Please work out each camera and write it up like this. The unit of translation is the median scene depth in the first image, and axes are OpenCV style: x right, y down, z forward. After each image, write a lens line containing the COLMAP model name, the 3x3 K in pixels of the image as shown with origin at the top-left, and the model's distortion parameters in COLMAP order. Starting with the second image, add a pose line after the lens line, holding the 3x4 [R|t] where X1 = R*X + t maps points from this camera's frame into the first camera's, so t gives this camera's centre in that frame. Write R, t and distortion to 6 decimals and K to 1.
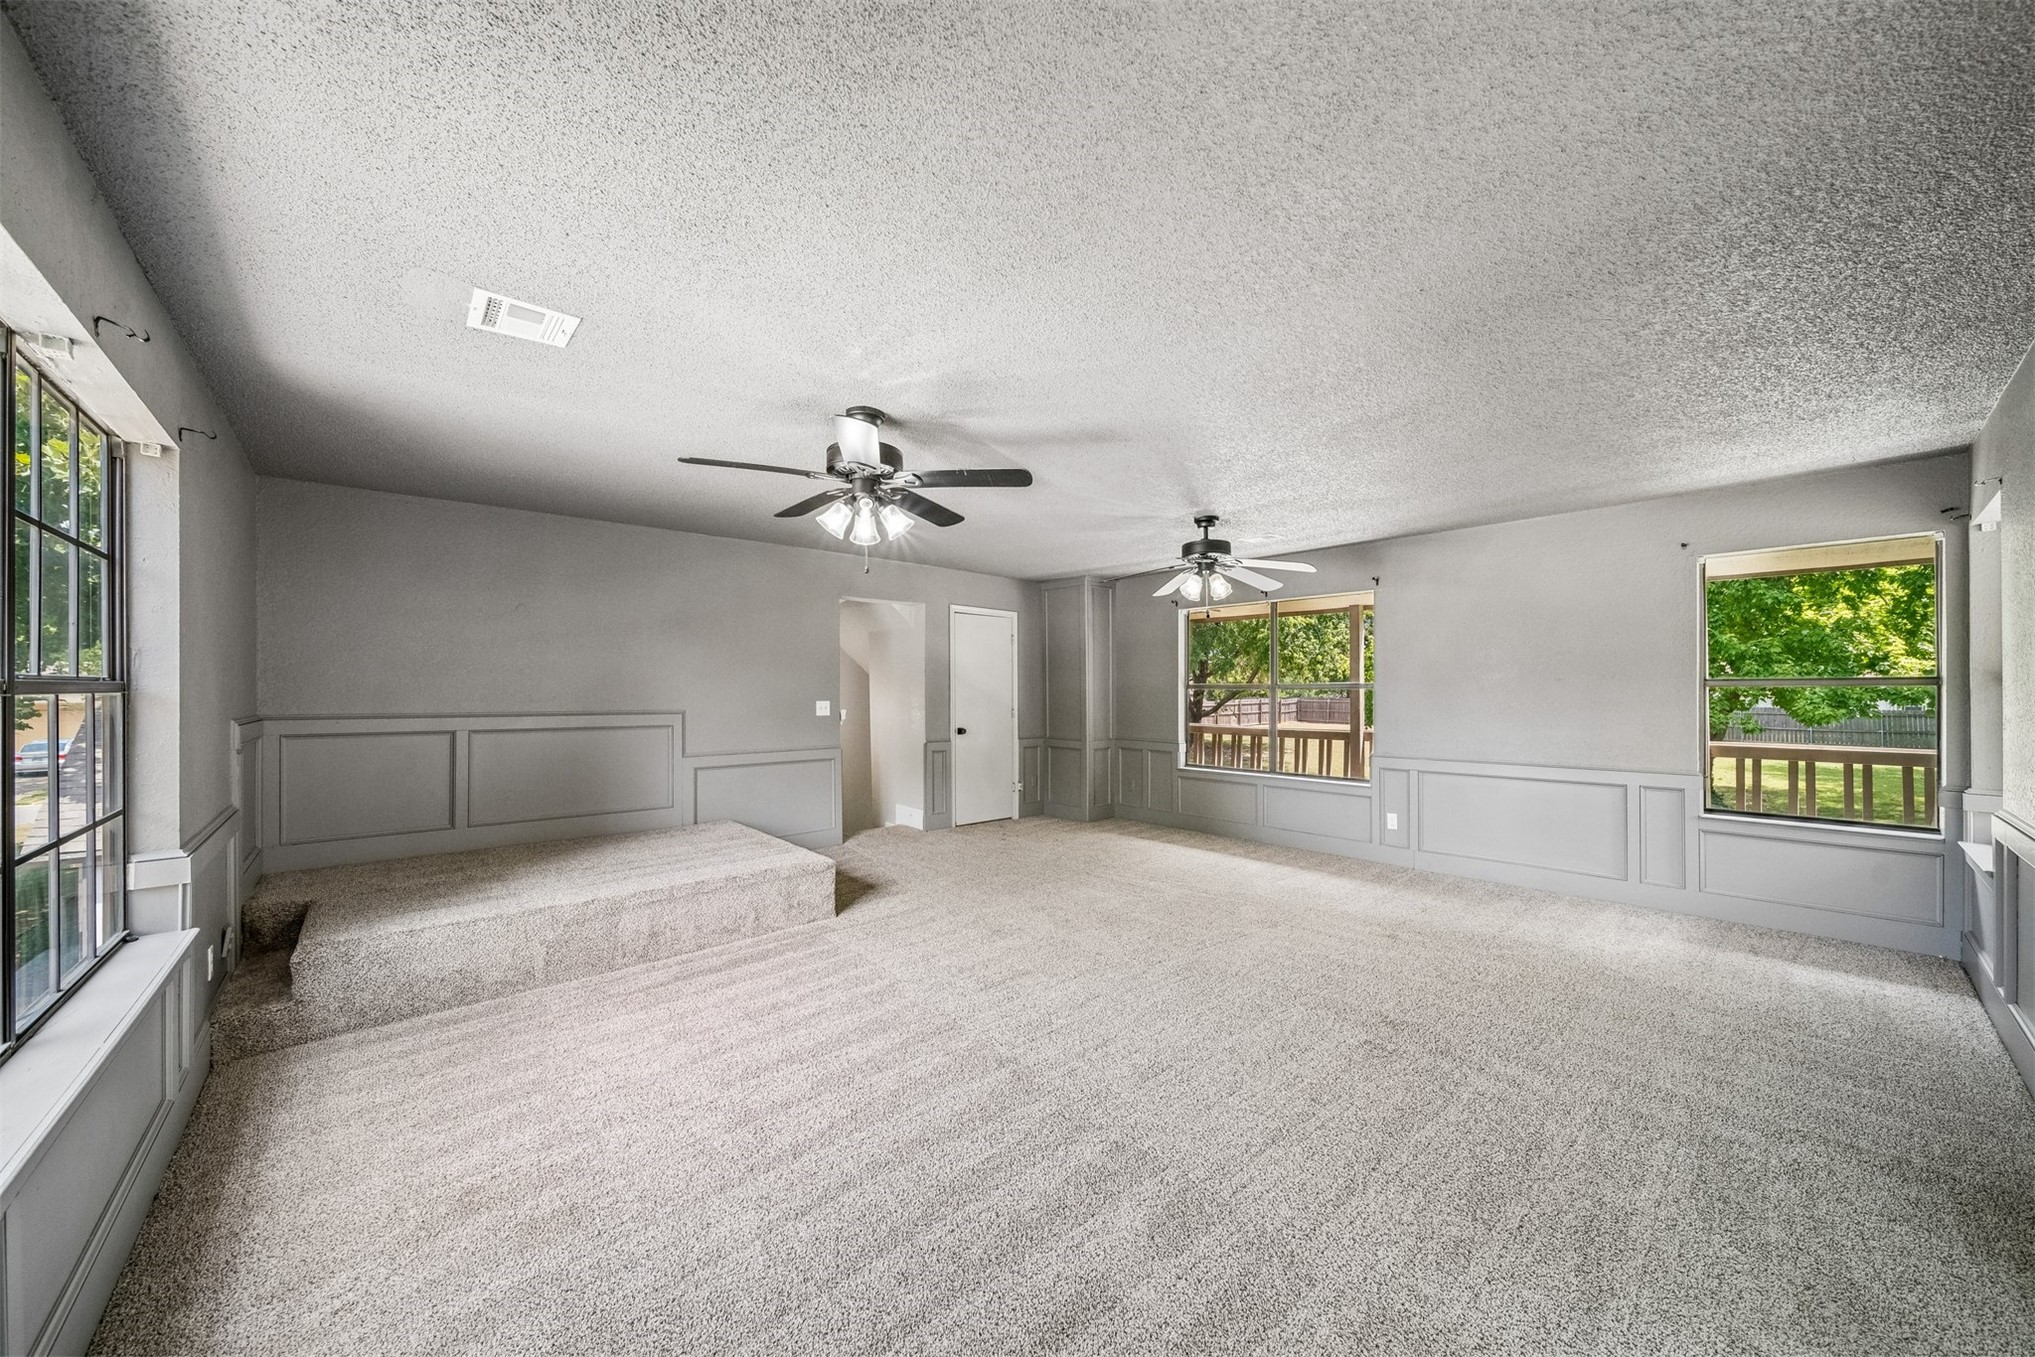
lens RADIAL K [[722.1, 0, 1029.8], [0, 722.1, 692.2], [0, 0, 1]] dist [0.002740, -0.000093]
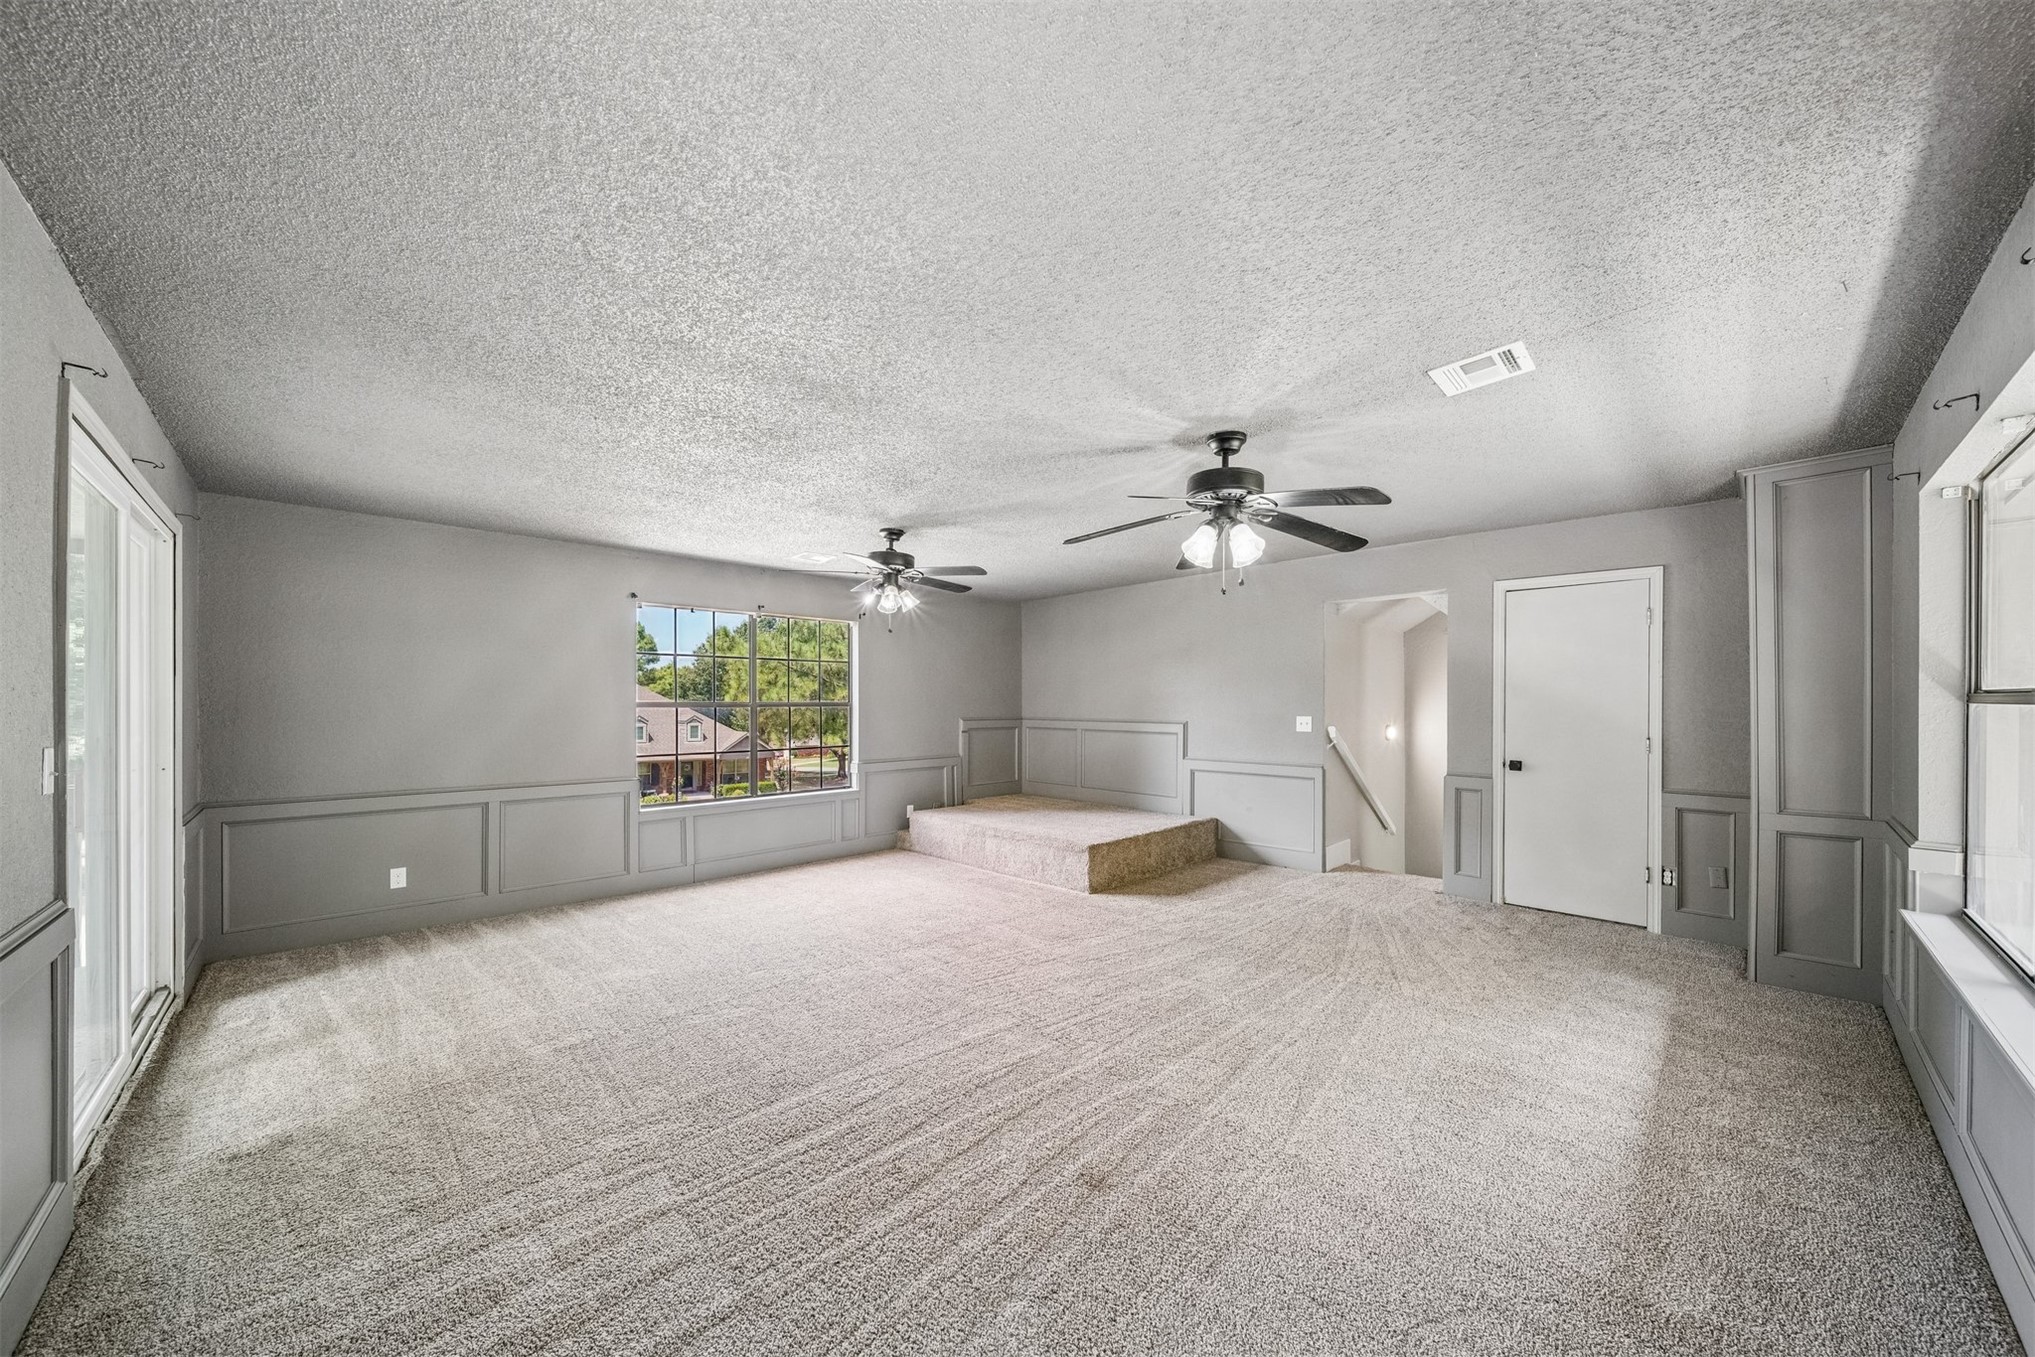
lens RADIAL K [[715.7, 0, 1023.9], [0, 715.7, 695.9], [0, 0, 1]] dist [-0.000981, -0.000443]
pose [[0.027288, -0.007529, -0.999599, 0.652717], [0.000890, 0.999971, -0.007508, -0.008262], [0.999627, -0.000685, 0.027294, 0.604774]]
